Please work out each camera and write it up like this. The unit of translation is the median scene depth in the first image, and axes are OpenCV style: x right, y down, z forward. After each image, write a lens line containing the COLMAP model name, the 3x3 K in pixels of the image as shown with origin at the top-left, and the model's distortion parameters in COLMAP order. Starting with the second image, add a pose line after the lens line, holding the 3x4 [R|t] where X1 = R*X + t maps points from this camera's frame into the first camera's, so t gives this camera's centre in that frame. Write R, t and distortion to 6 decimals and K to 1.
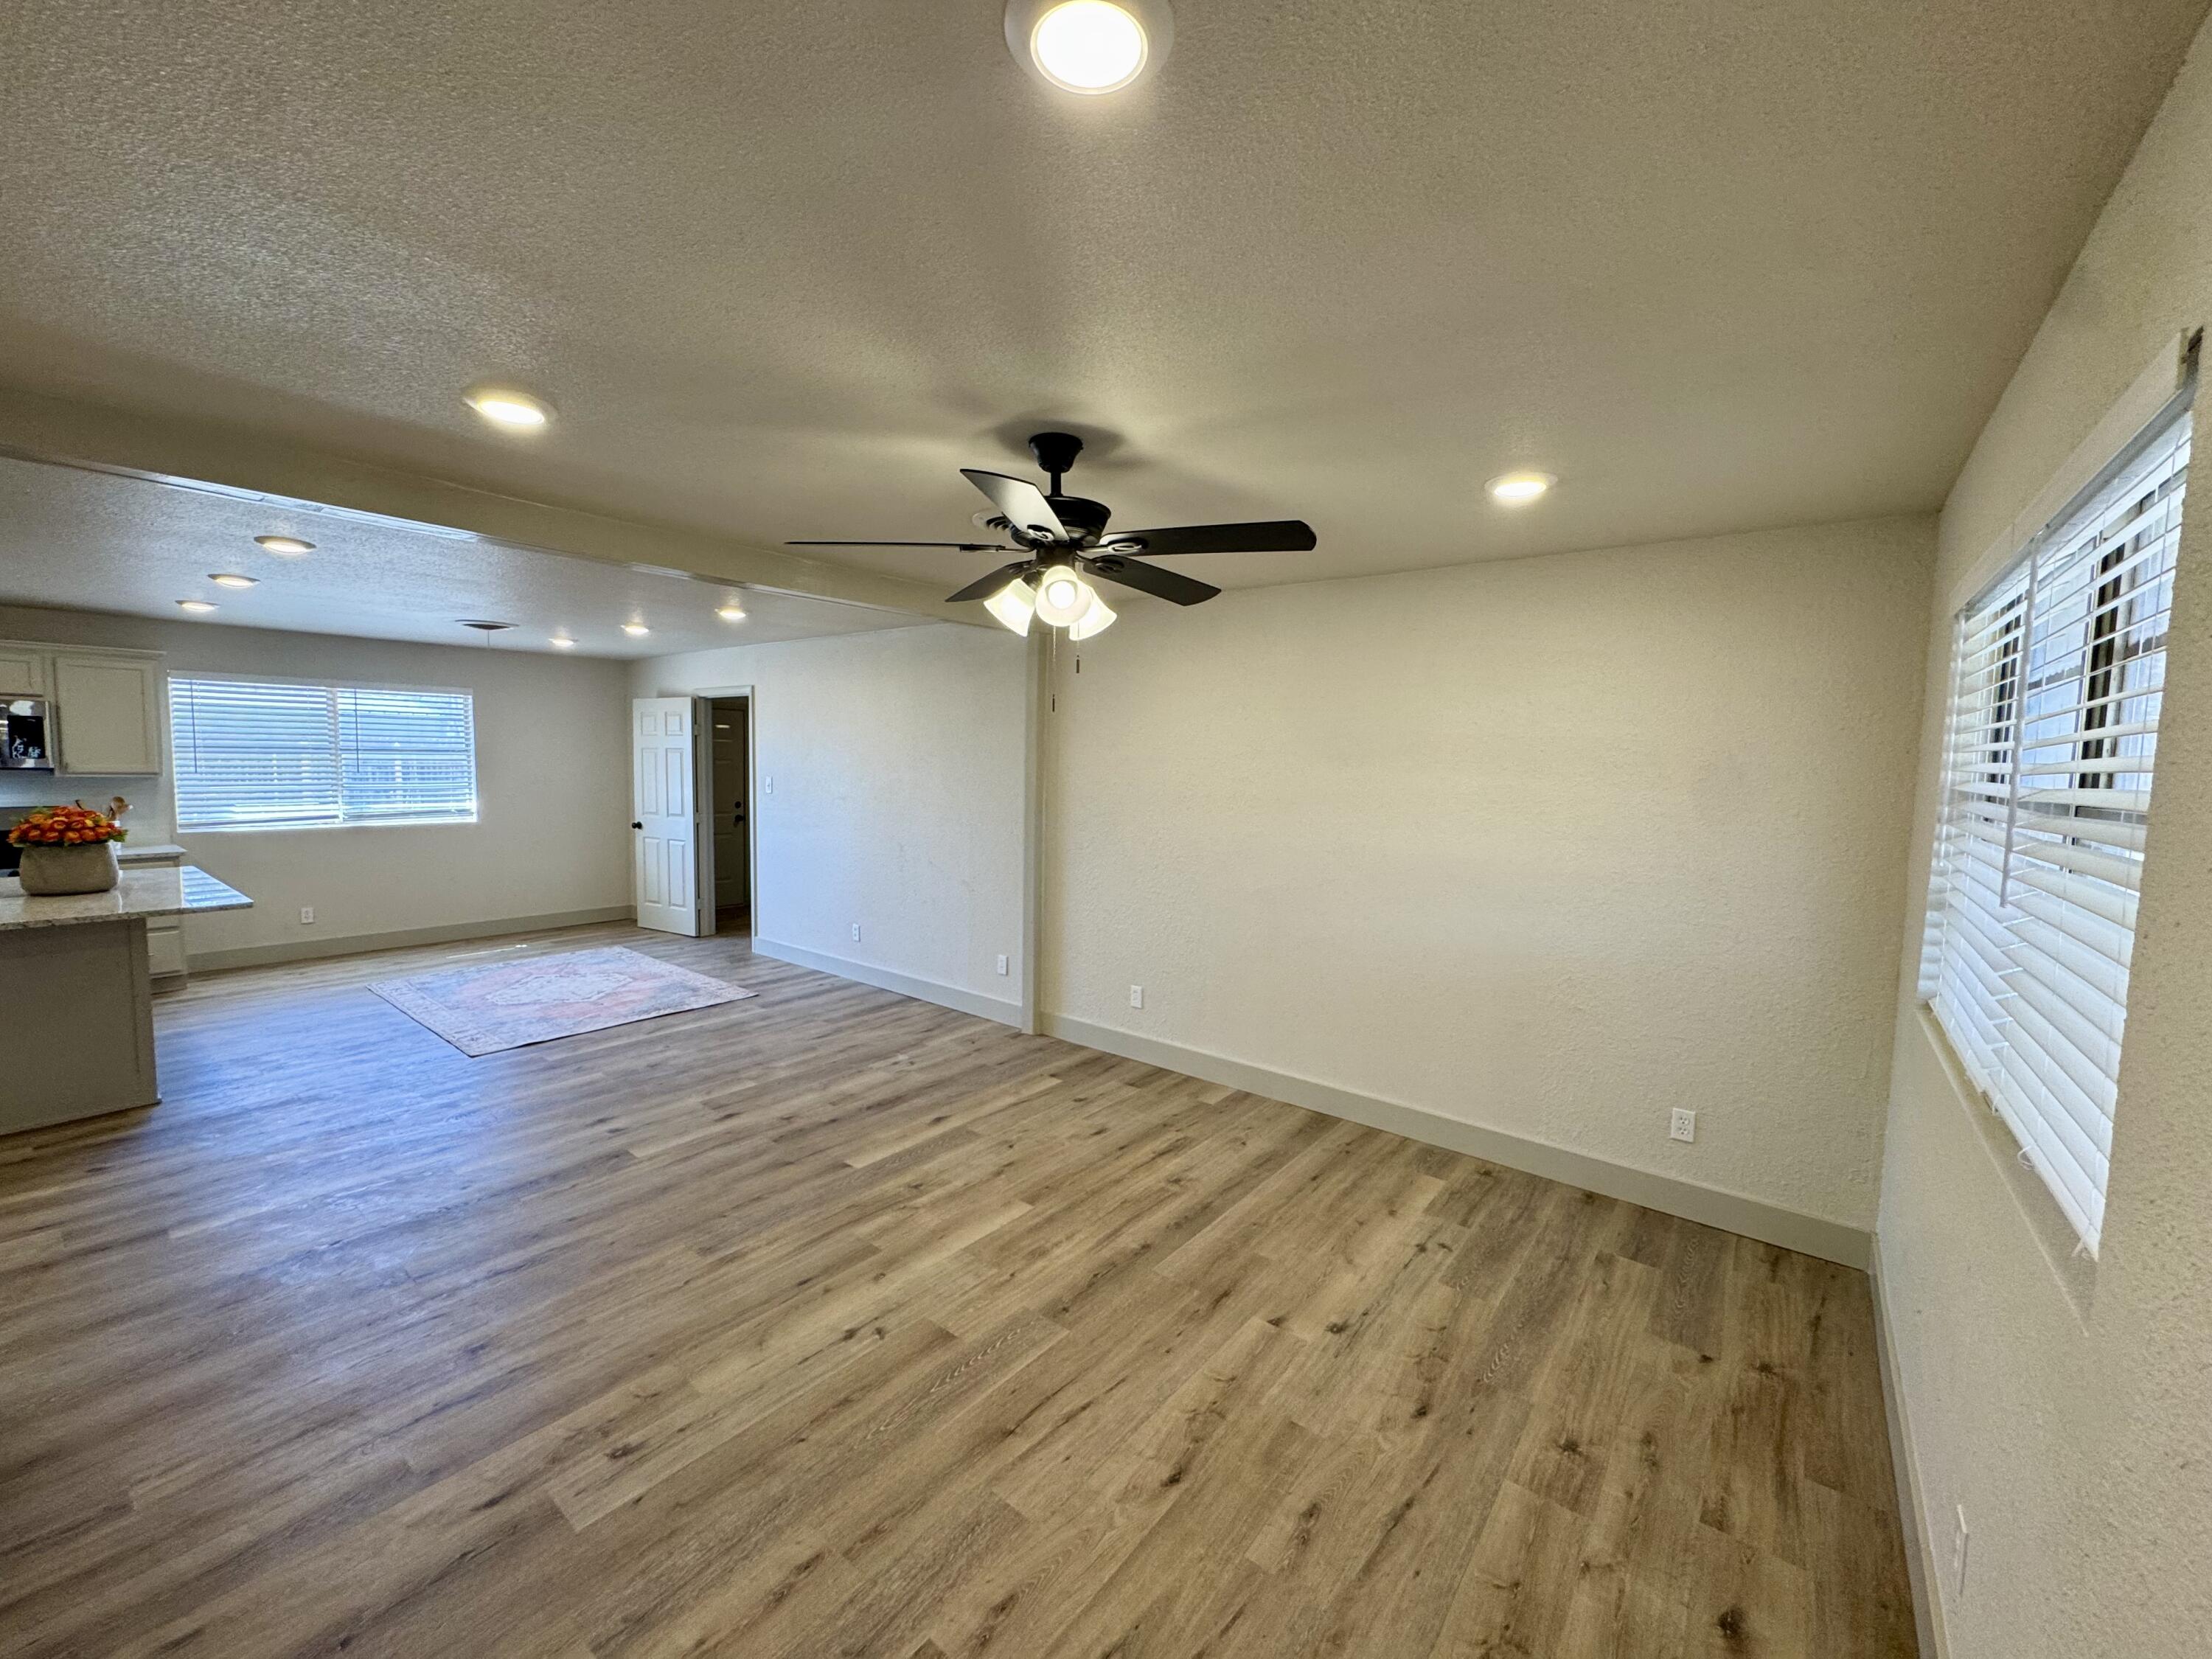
lens RADIAL K [[879.7, 0, 1105.3], [0, 879.7, 828.7], [0, 0, 1]] dist [-0.003772, 0.000595]
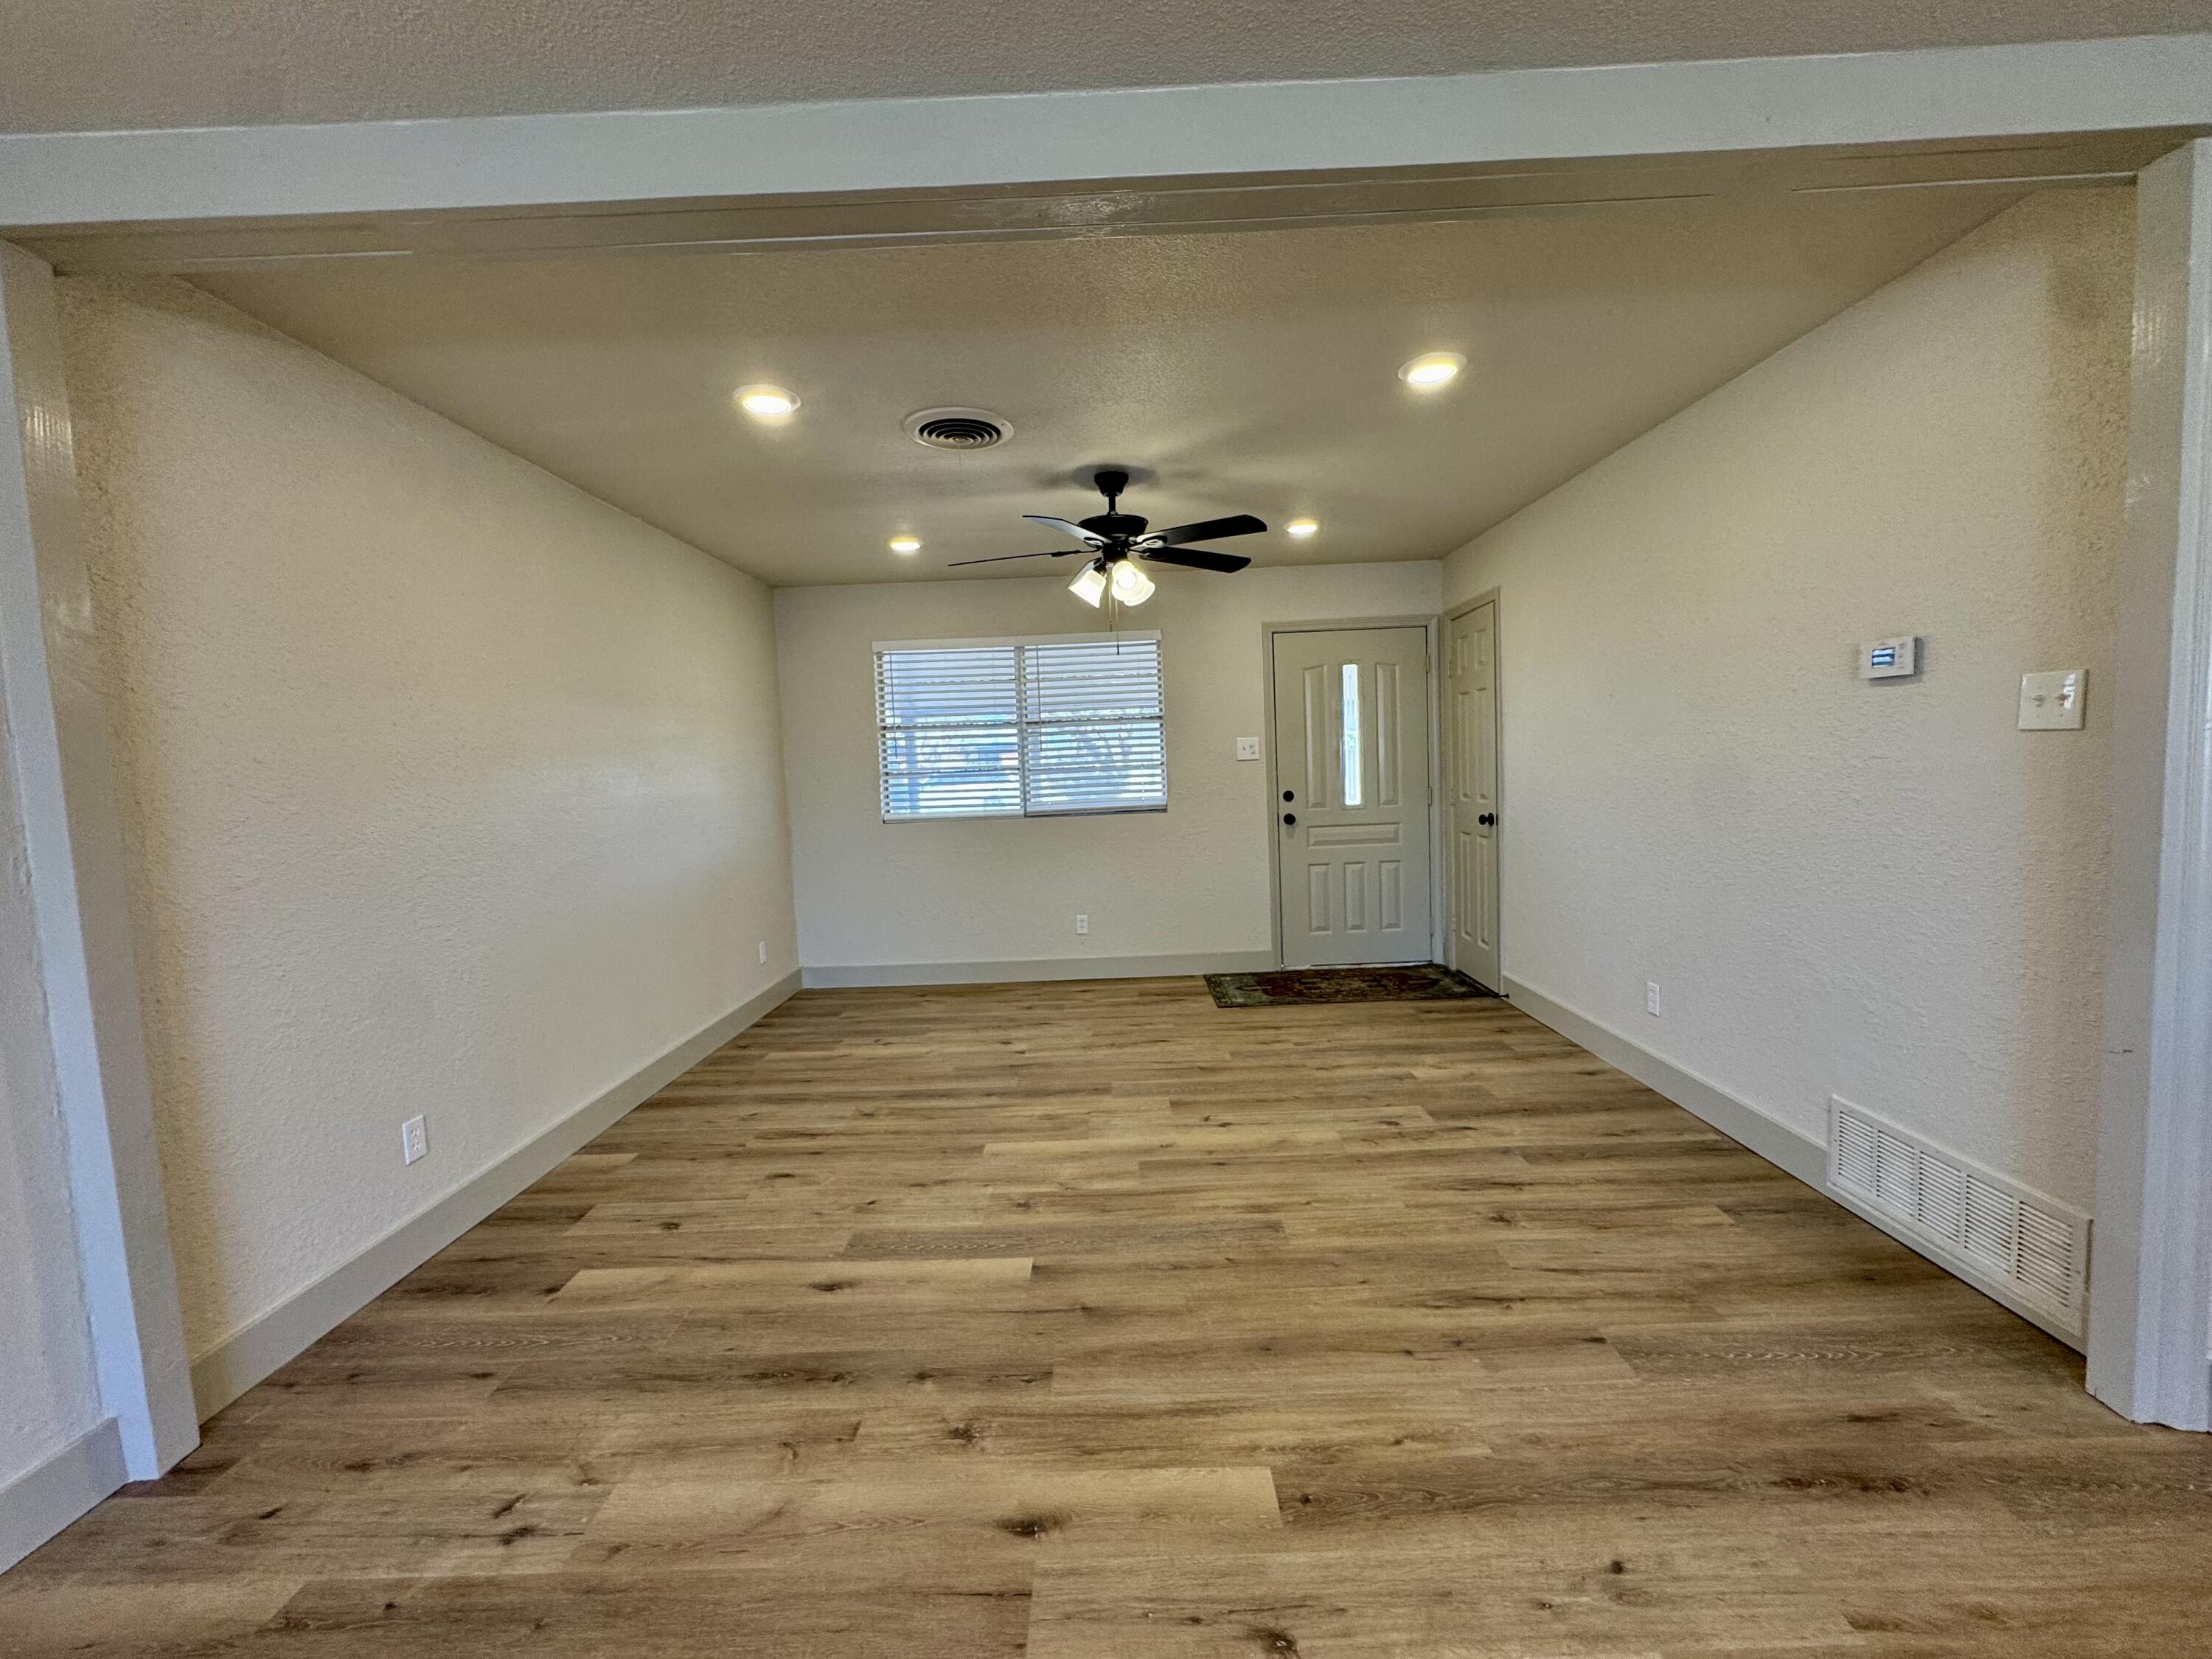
lens RADIAL K [[879.7, 0, 1106.3], [0, 879.7, 833.2], [0, 0, 1]] dist [-0.003772, 0.000595]
pose [[-0.614423, -0.061818, 0.786552, -0.862675], [0.089167, 0.985098, 0.147076, -0.037169], [-0.783922, 0.160501, -0.599754, 1.355331]]
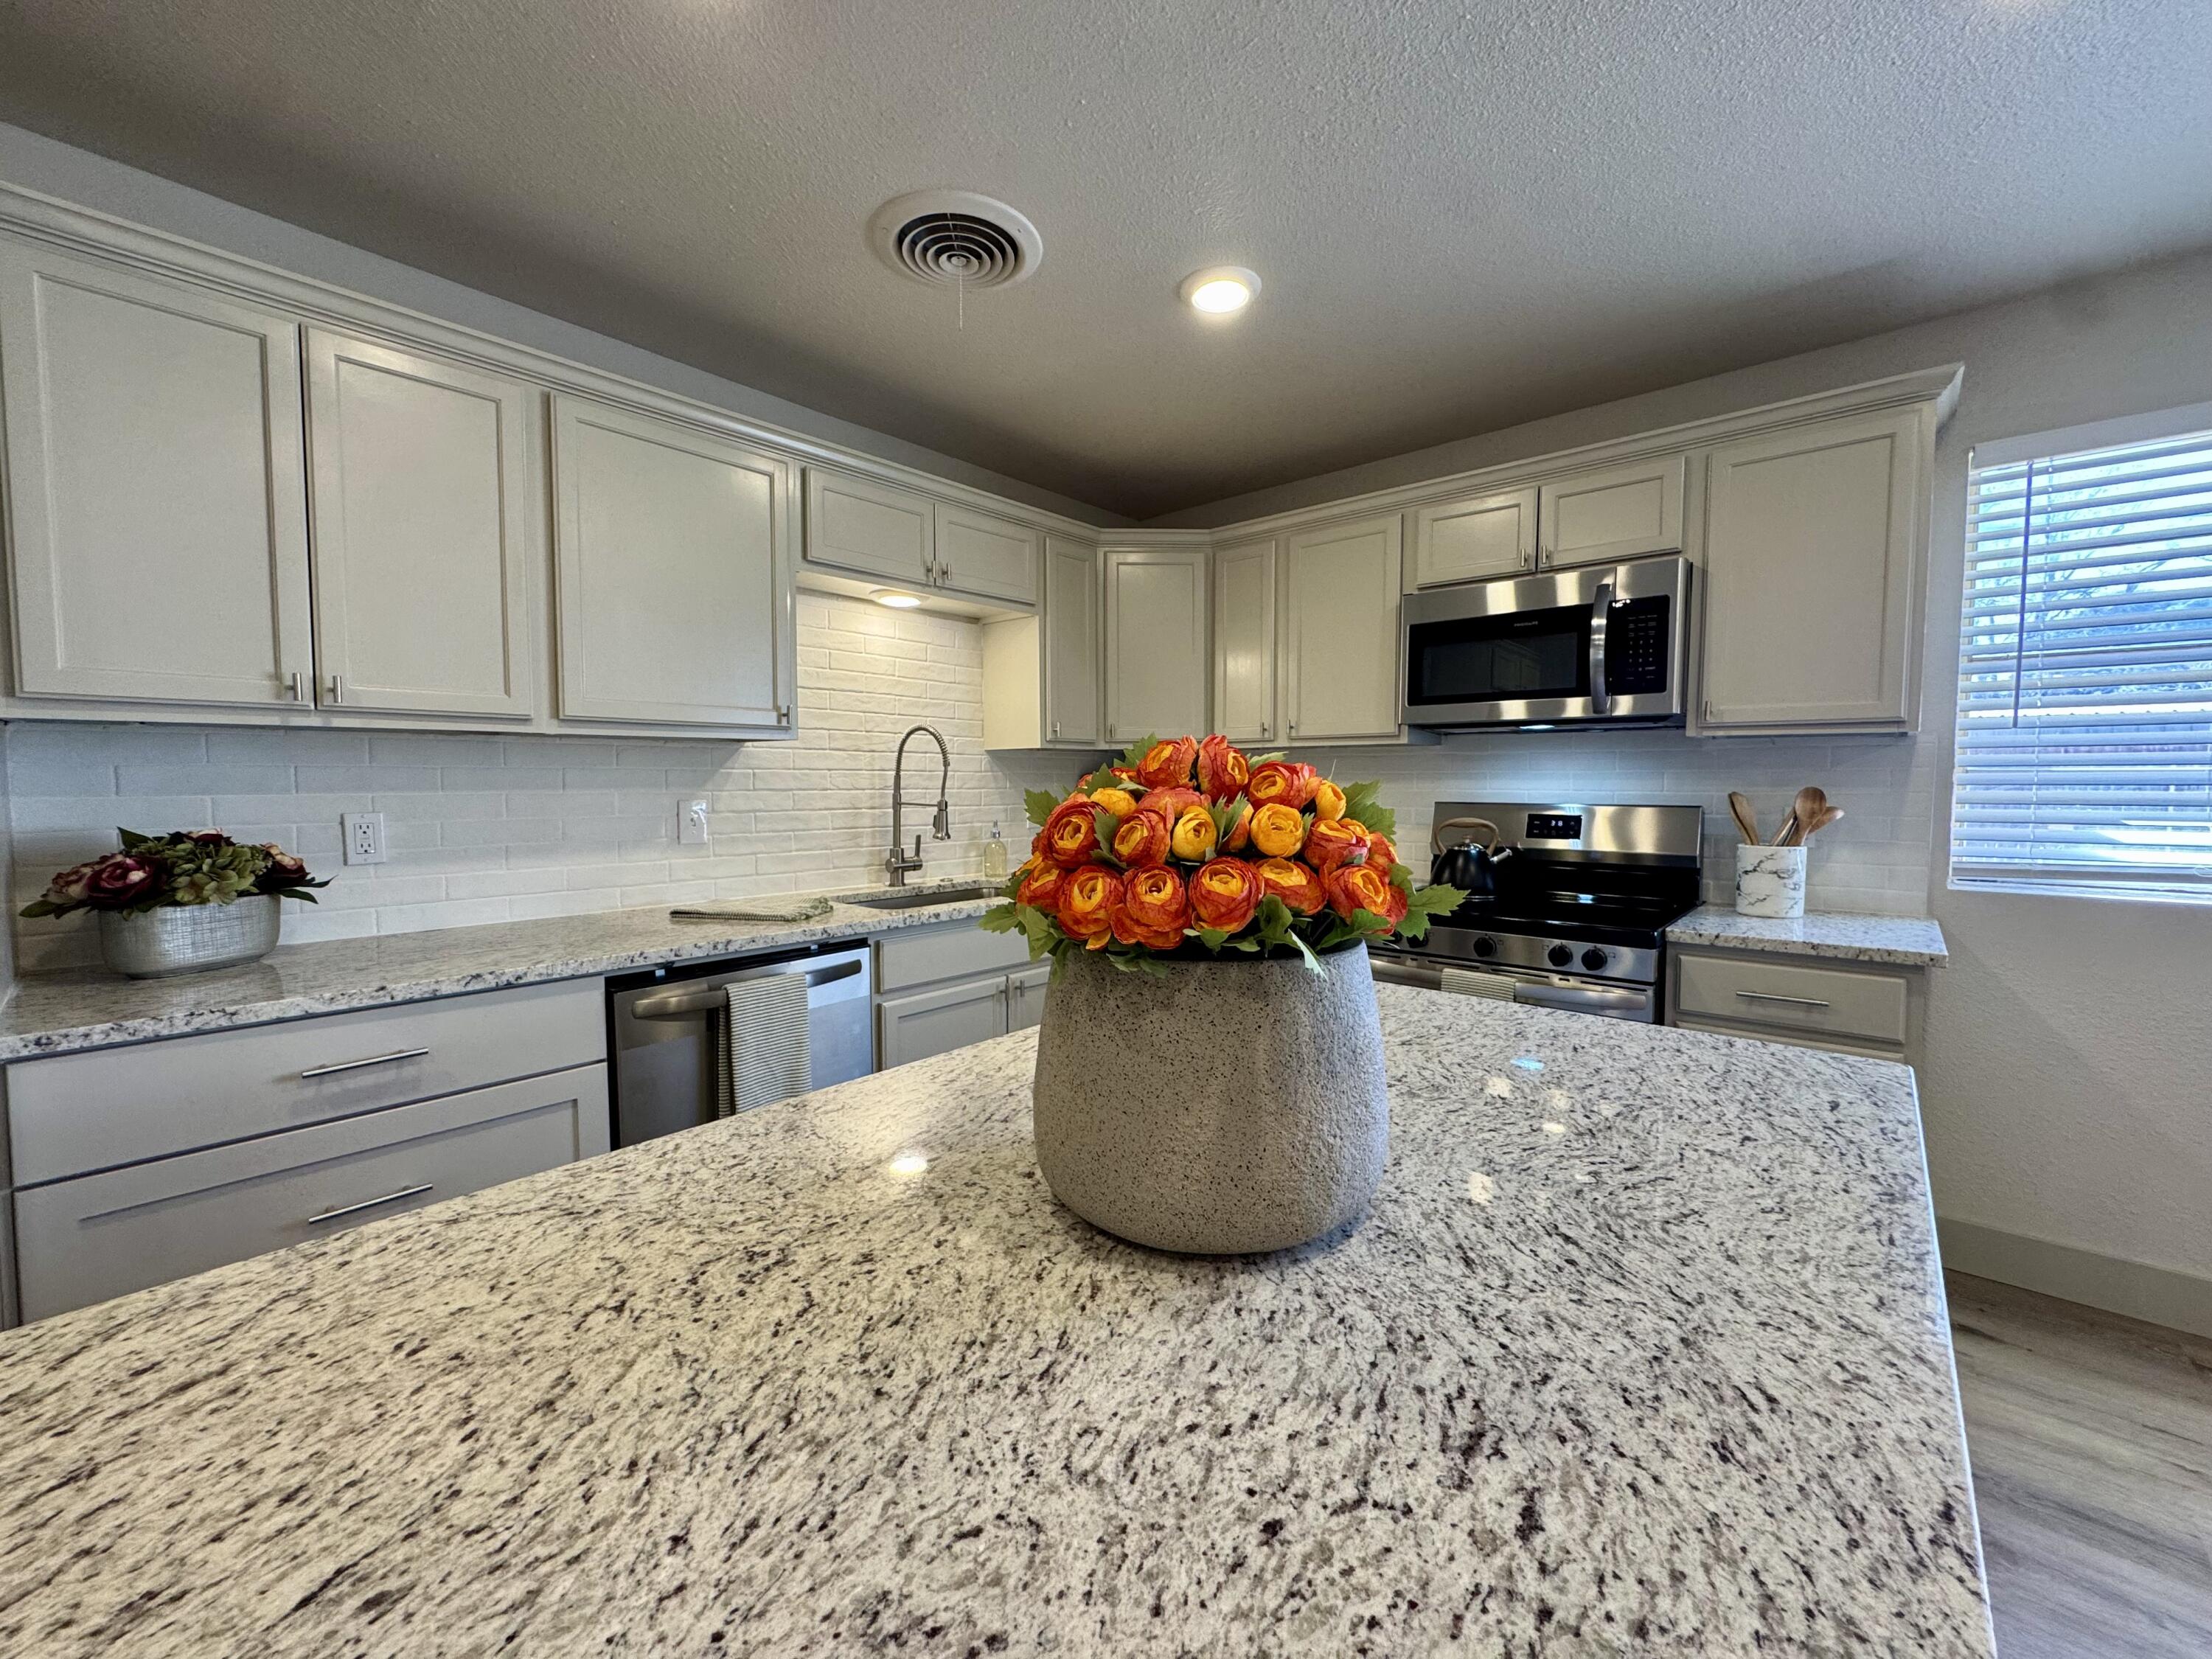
lens RADIAL K [[879.7, 0, 1106.1], [0, 879.7, 825.4], [0, 0, 1]] dist [-0.003772, 0.000595]
pose [[-0.057501, 0.033391, -0.997787, -1.200085], [-0.080030, 0.996070, 0.037946, -0.014160], [0.995133, 0.082035, -0.054603, 1.192017]]
